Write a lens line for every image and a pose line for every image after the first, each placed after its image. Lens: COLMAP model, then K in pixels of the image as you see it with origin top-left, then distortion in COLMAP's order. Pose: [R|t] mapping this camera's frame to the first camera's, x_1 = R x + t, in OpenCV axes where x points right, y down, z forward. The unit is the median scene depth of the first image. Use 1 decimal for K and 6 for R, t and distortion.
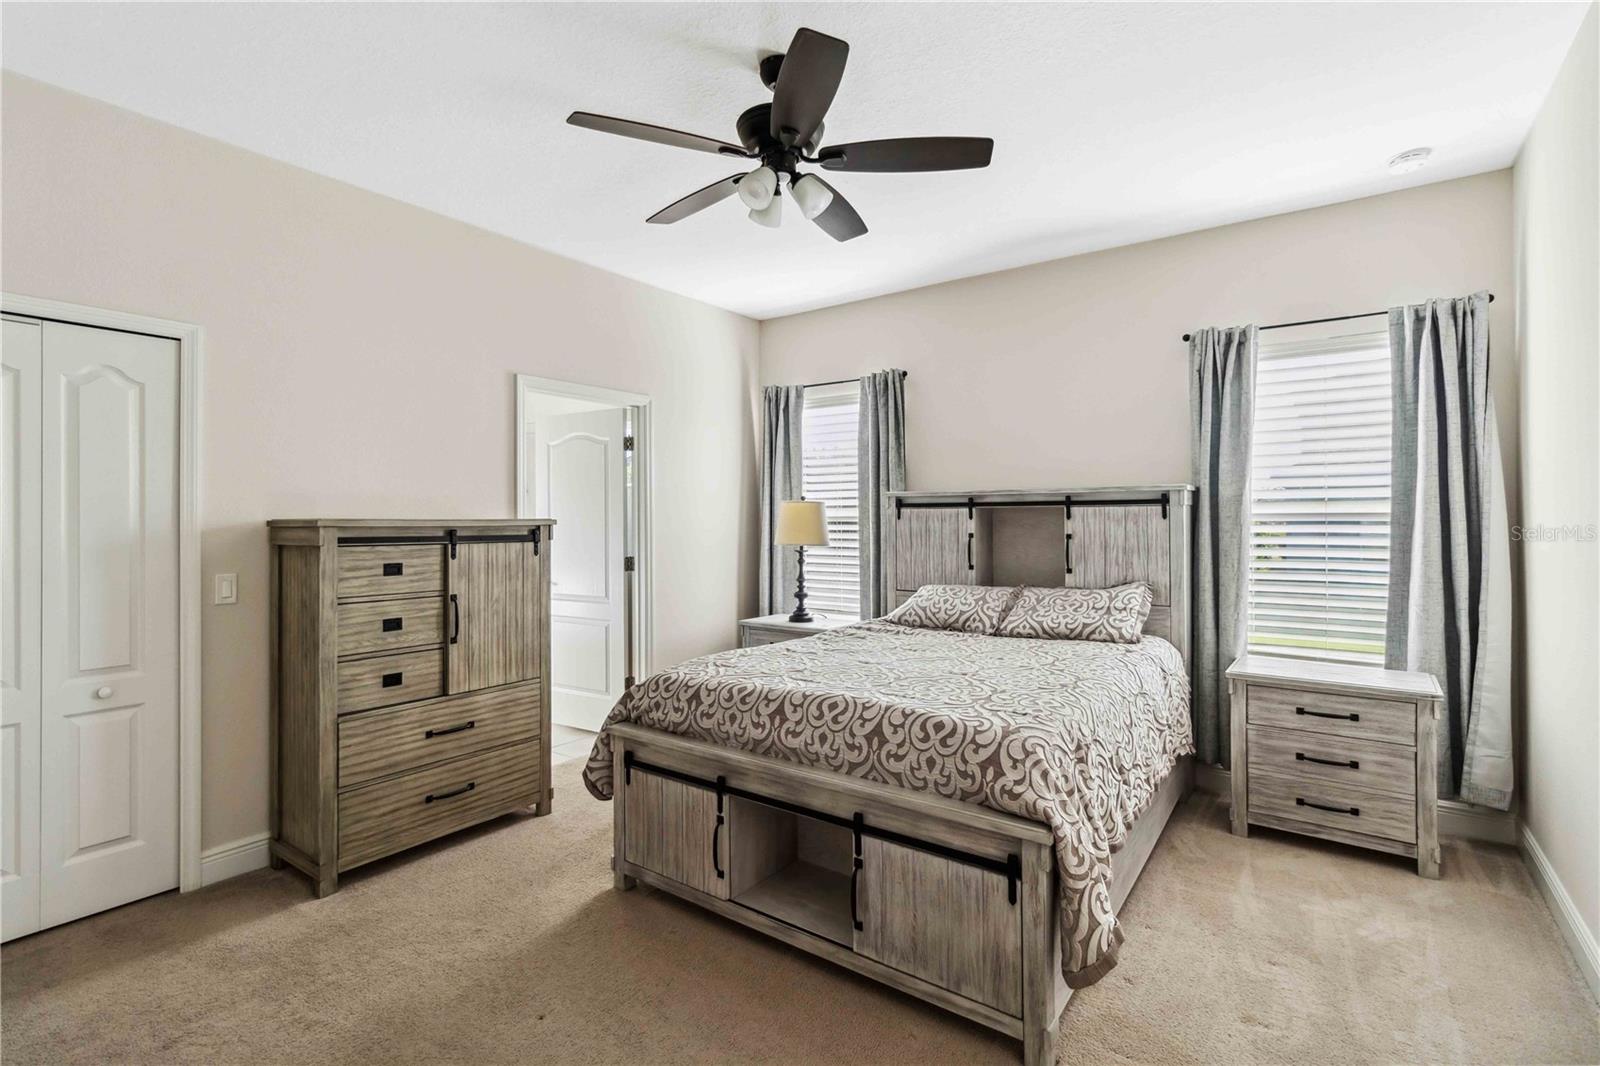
lens RADIAL K [[755.0, 0, 794.2], [0, 755.0, 523.5], [0, 0, 1]] dist [0.001906, 0.000519]
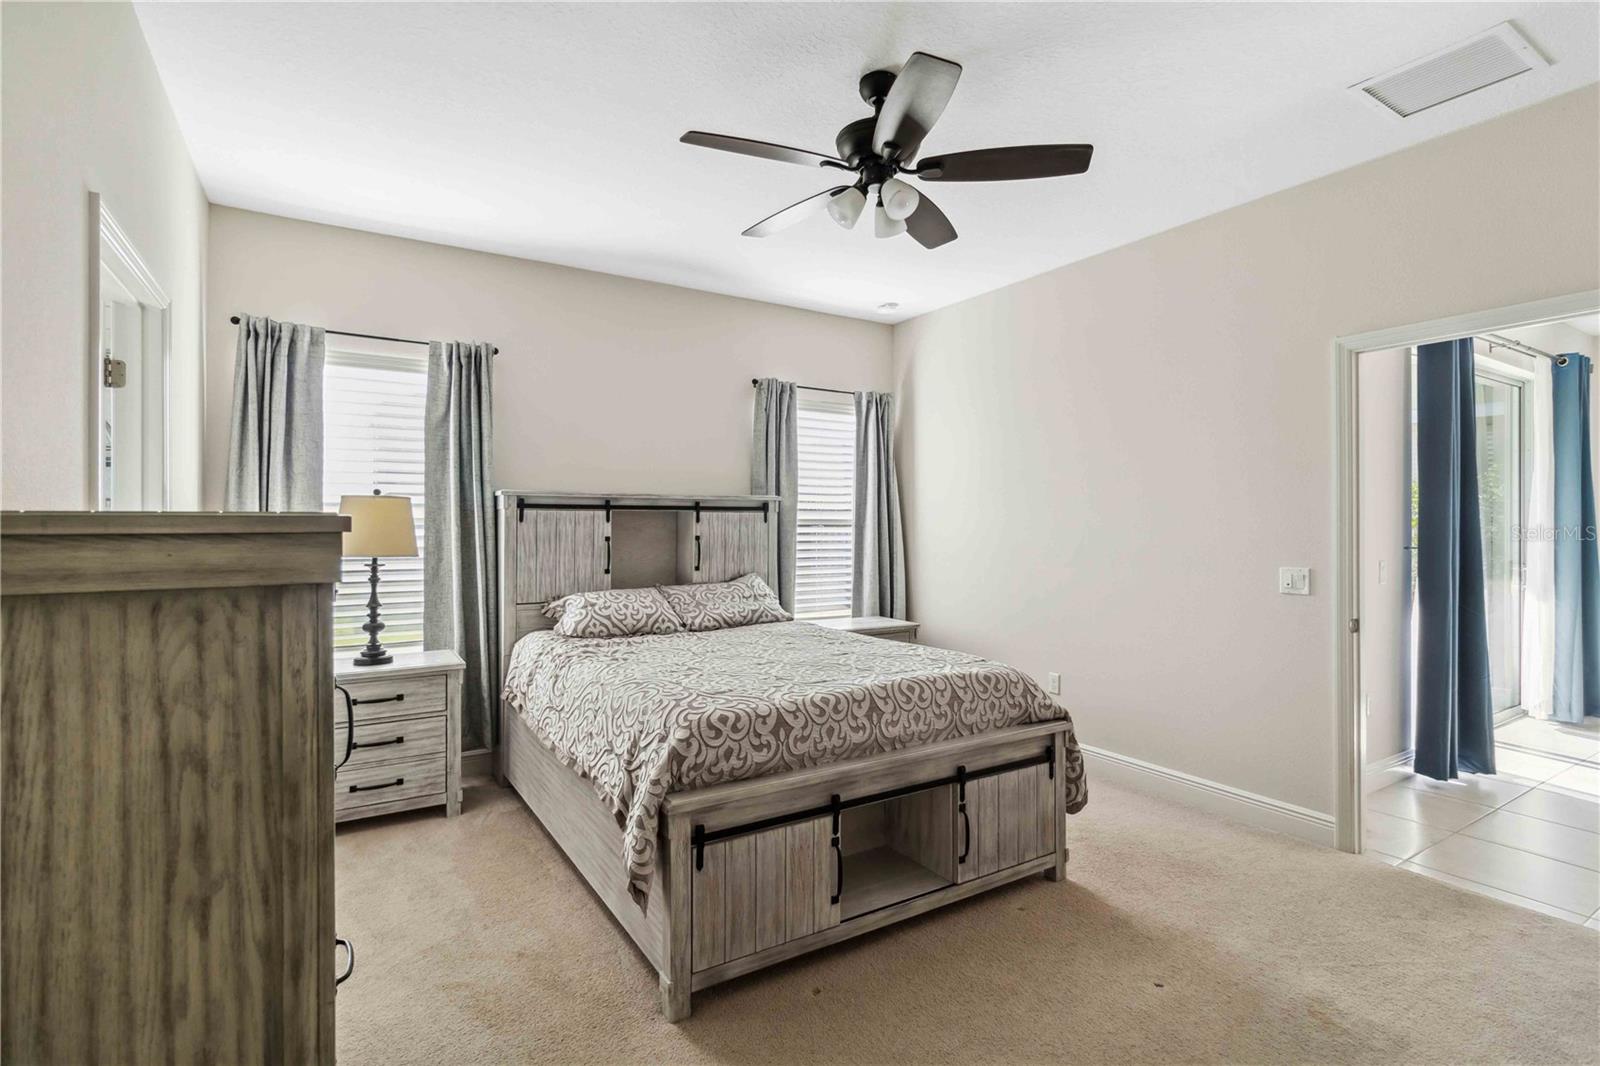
lens RADIAL K [[755.0, 0, 796.7], [0, 755.0, 527.7], [0, 0, 1]] dist [0.001906, 0.000519]
pose [[0.371091, -0.002780, 0.928592, -0.698199], [0.003075, 0.999994, 0.001765, 0.000651], [-0.928591, 0.002200, 0.371097, 0.493374]]
